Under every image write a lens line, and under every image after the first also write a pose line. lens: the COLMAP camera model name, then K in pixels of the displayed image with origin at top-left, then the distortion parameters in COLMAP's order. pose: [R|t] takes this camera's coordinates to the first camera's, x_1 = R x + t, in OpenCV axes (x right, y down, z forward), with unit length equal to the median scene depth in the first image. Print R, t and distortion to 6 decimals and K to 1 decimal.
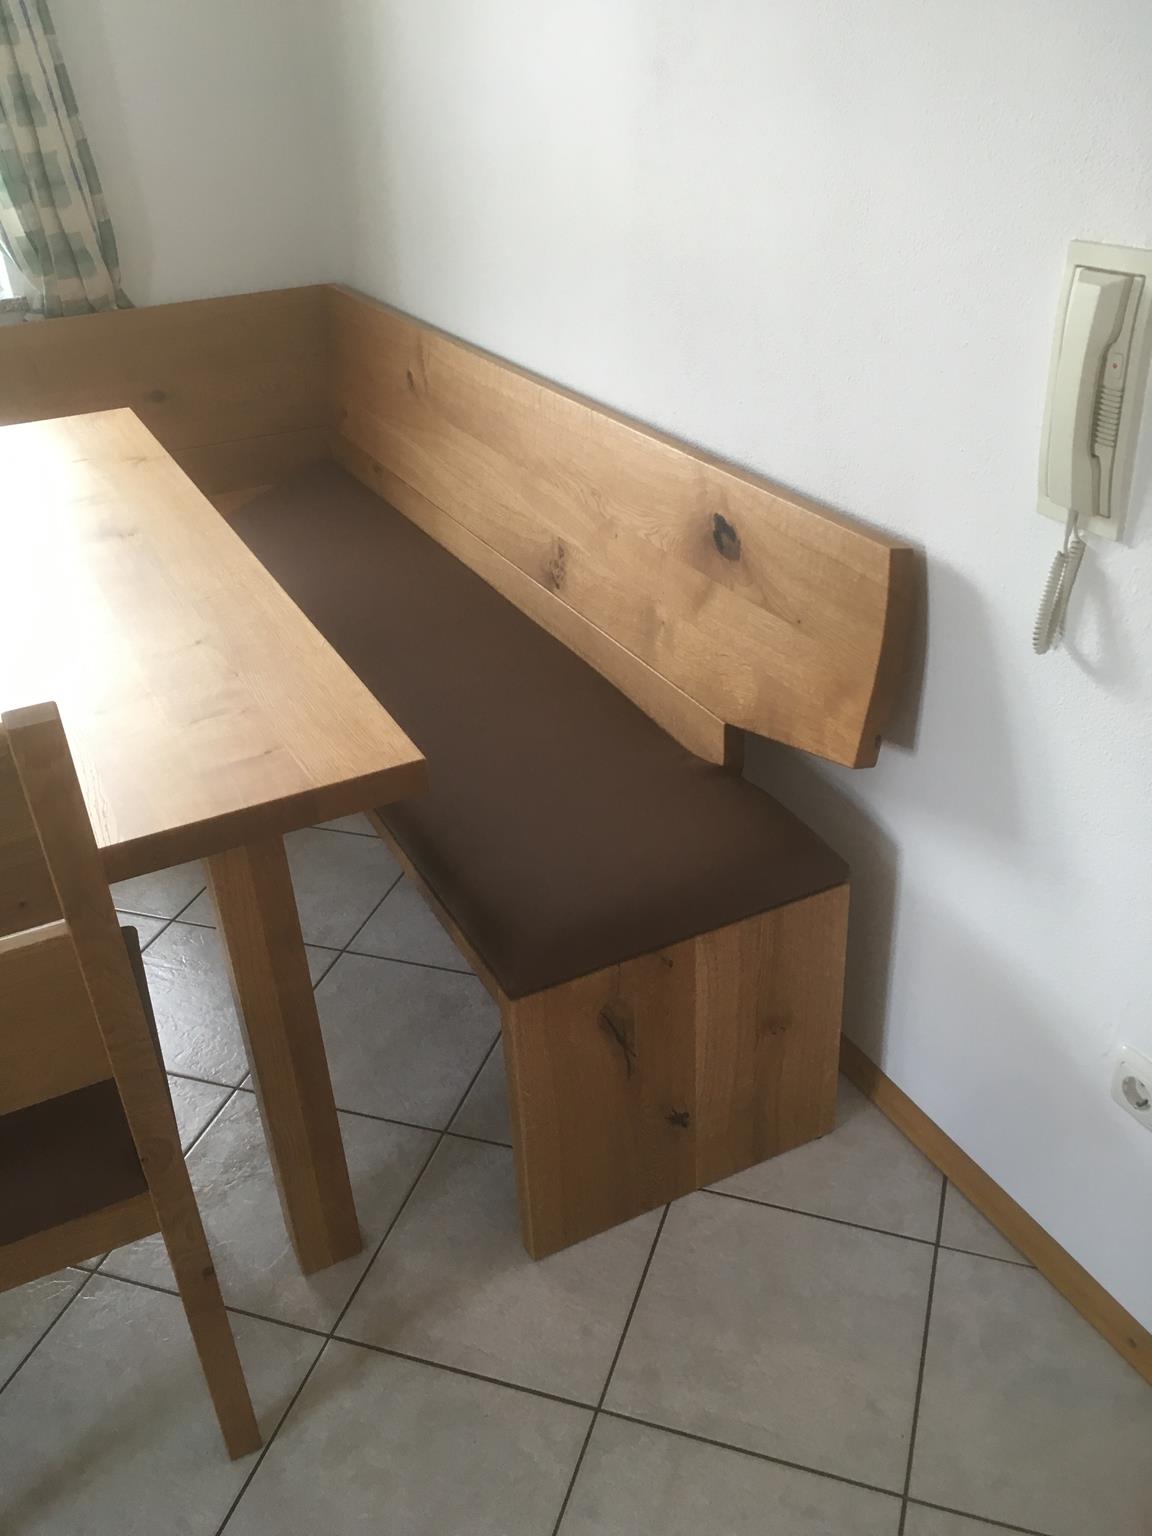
lens RADIAL K [[1310.9, 0, 622.8], [0, 1310.9, 772.5], [0, 0, 1]] dist [0.067768, -0.119797]
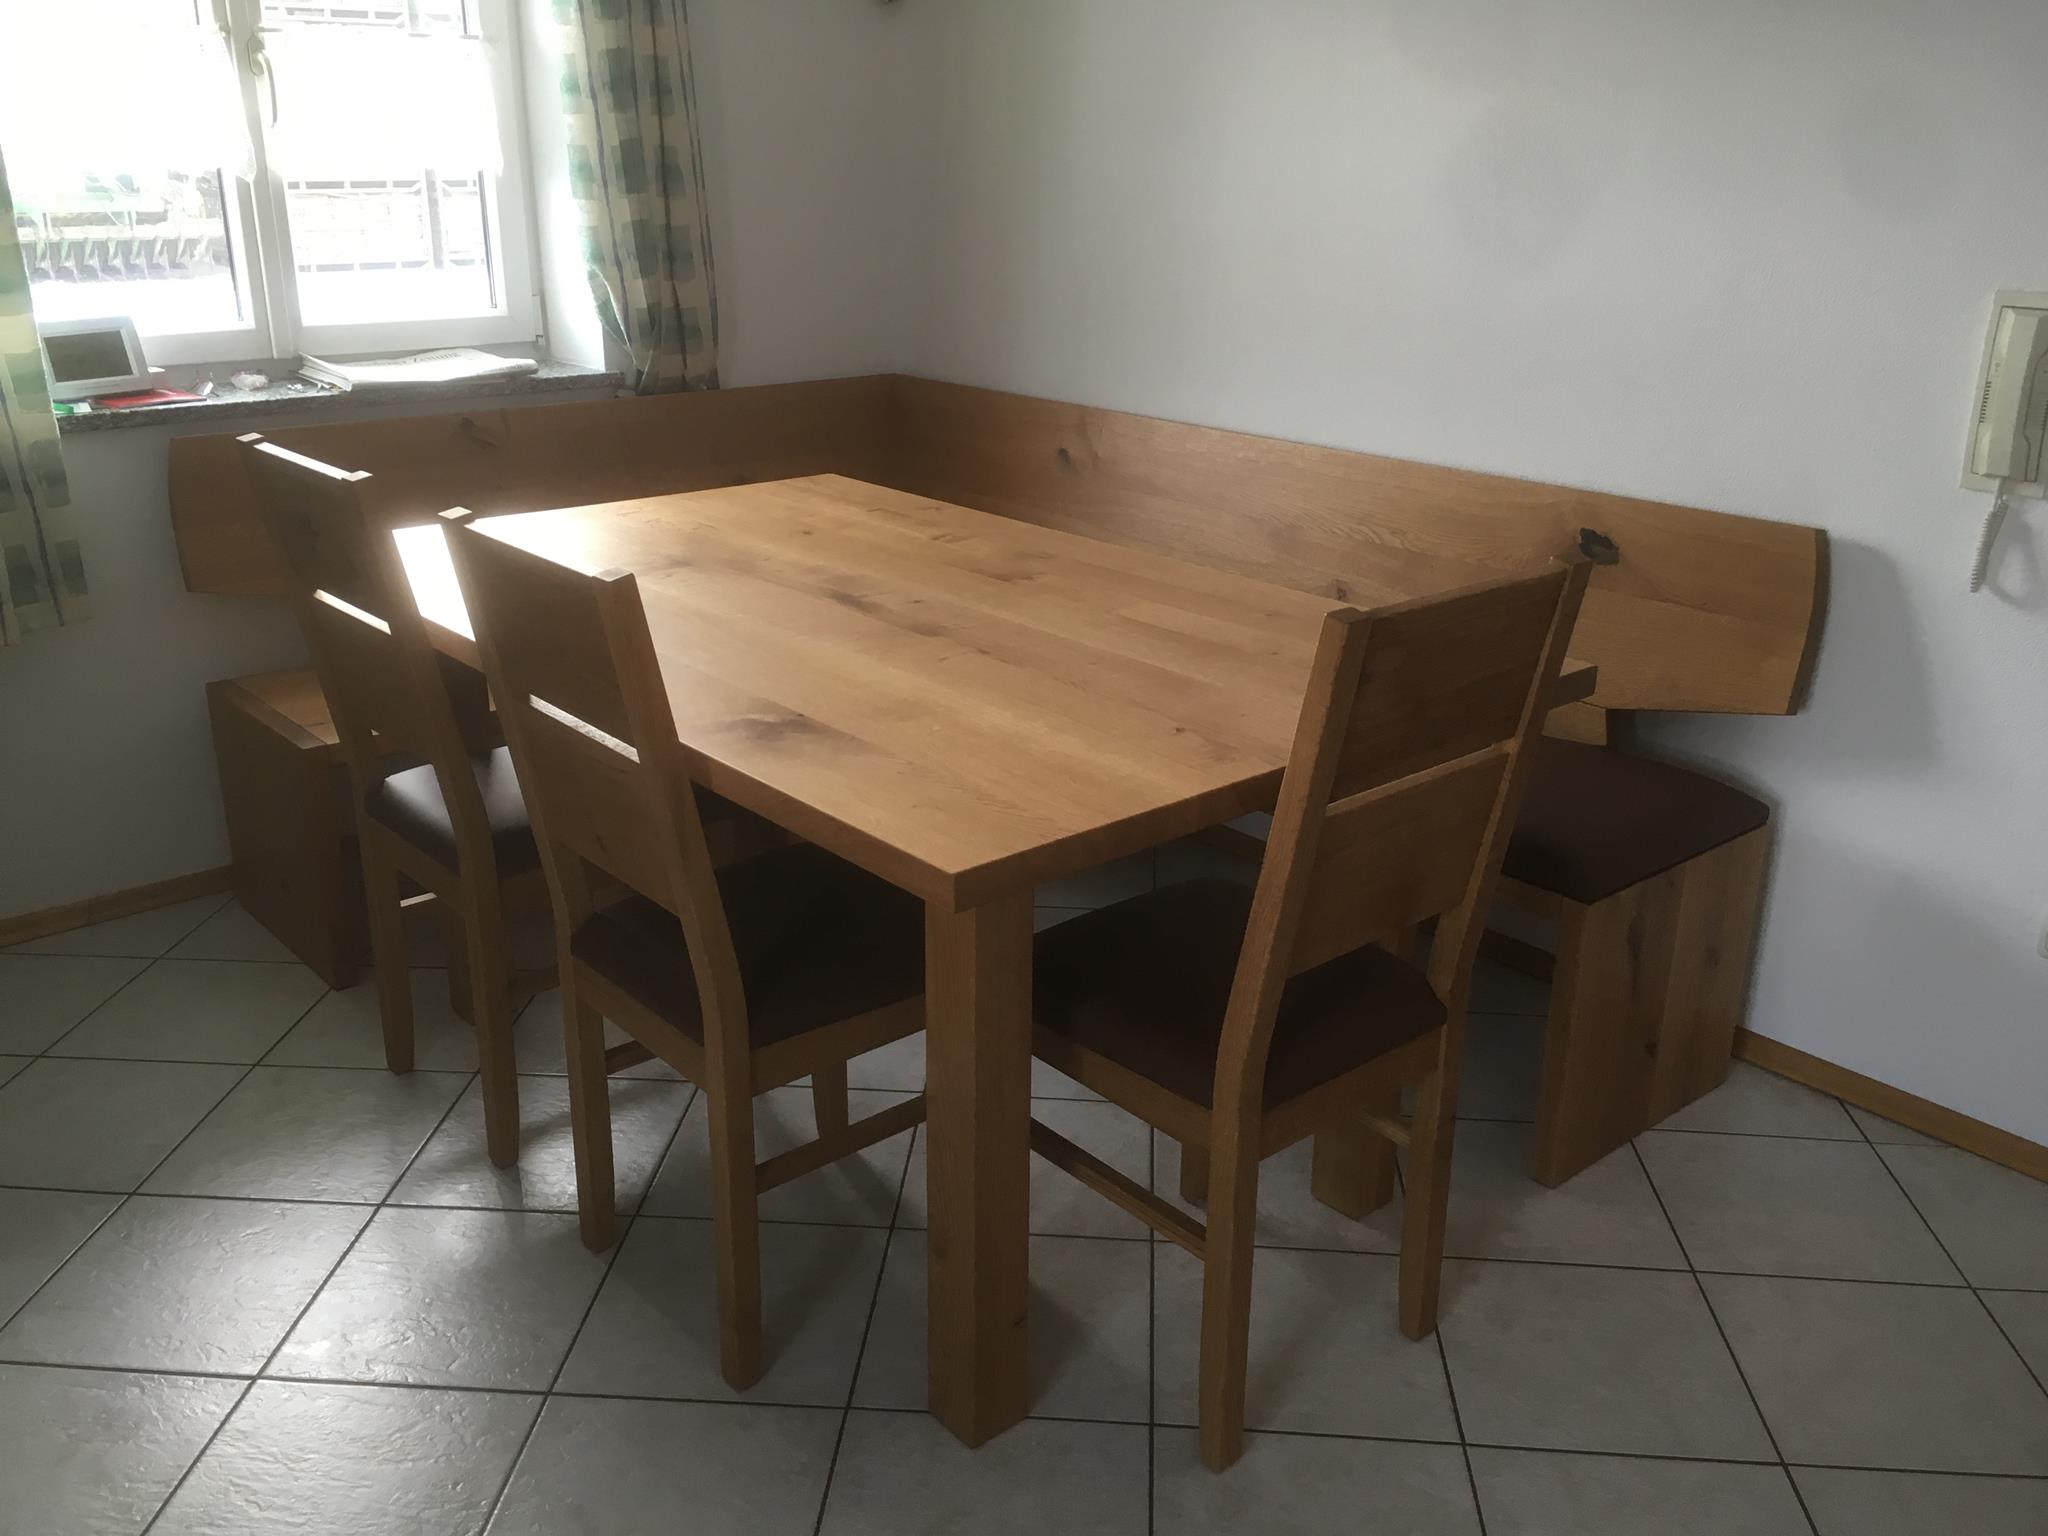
lens RADIAL K [[1754.8, 0, 1024.0], [0, 1754.8, 768.0], [0, 0, 1]] dist [0.083881, -0.163550]
pose [[0.968611, -0.031725, 0.246549, -0.565068], [0.075788, 0.982290, -0.171352, 0.169664], [-0.236746, 0.184659, 0.953862, -0.229327]]
